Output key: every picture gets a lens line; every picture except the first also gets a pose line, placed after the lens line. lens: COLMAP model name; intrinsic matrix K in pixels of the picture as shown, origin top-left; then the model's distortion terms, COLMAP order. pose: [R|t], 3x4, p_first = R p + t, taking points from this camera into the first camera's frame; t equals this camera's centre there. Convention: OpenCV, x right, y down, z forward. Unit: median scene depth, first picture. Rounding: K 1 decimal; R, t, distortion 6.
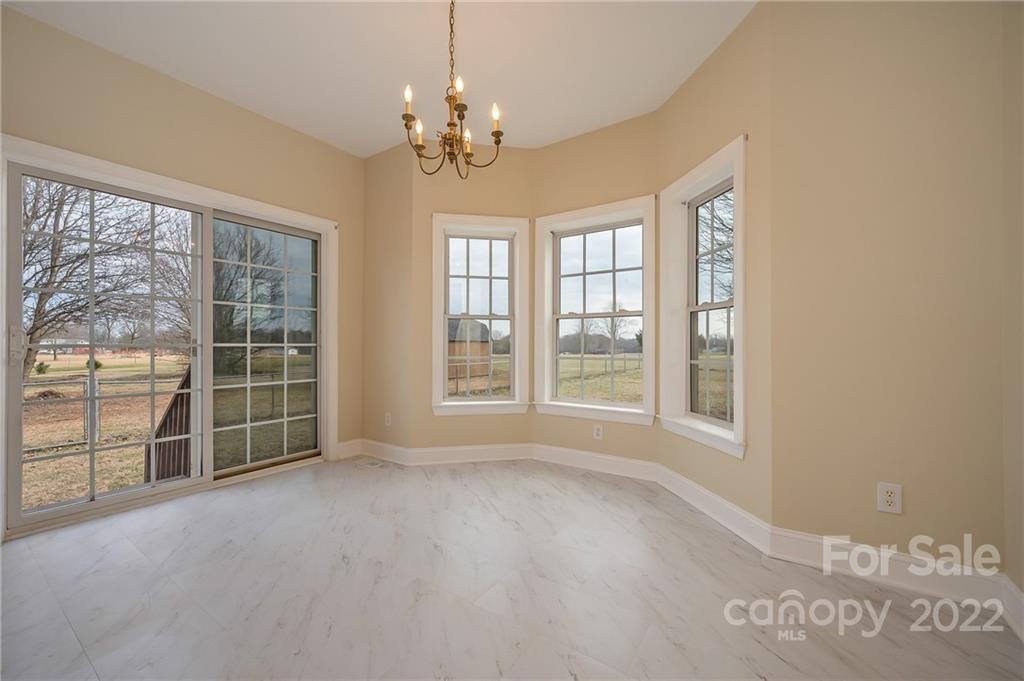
lens RADIAL K [[407.5, 0, 509.4], [0, 407.5, 344.1], [0, 0, 1]] dist [-0.002709, -0.000557]
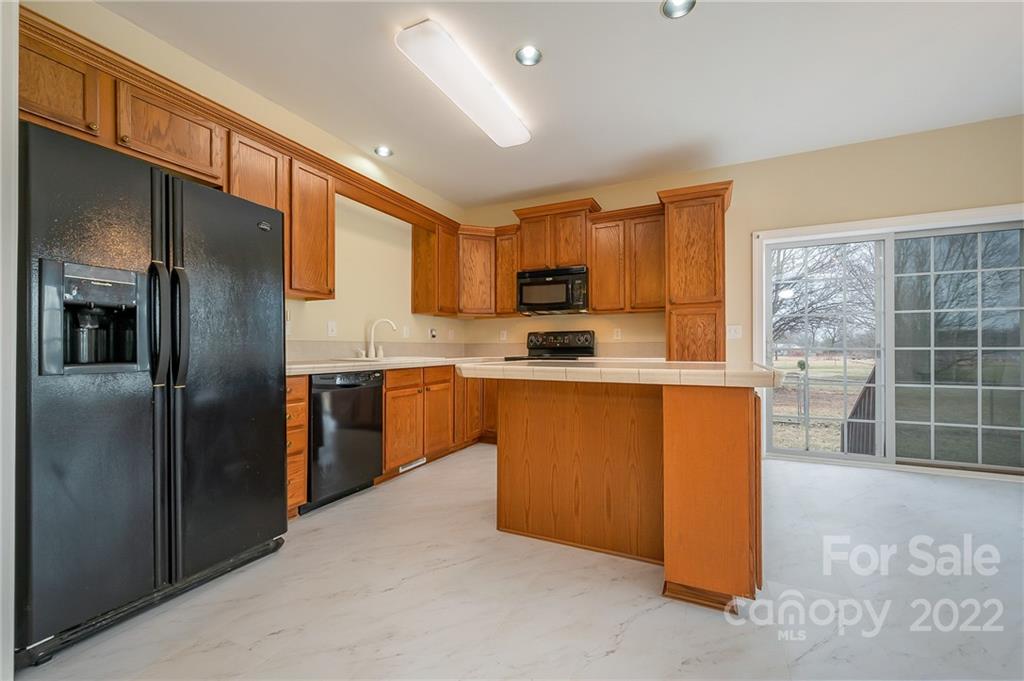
lens RADIAL K [[407.5, 0, 519.3], [0, 407.5, 346.3], [0, 0, 1]] dist [-0.002709, -0.000557]
pose [[0.165468, -0.004505, -0.986205, 0.167506], [0.000752, 0.999990, -0.004442, 0.000047], [0.986215, -0.000007, 0.165469, -0.177825]]
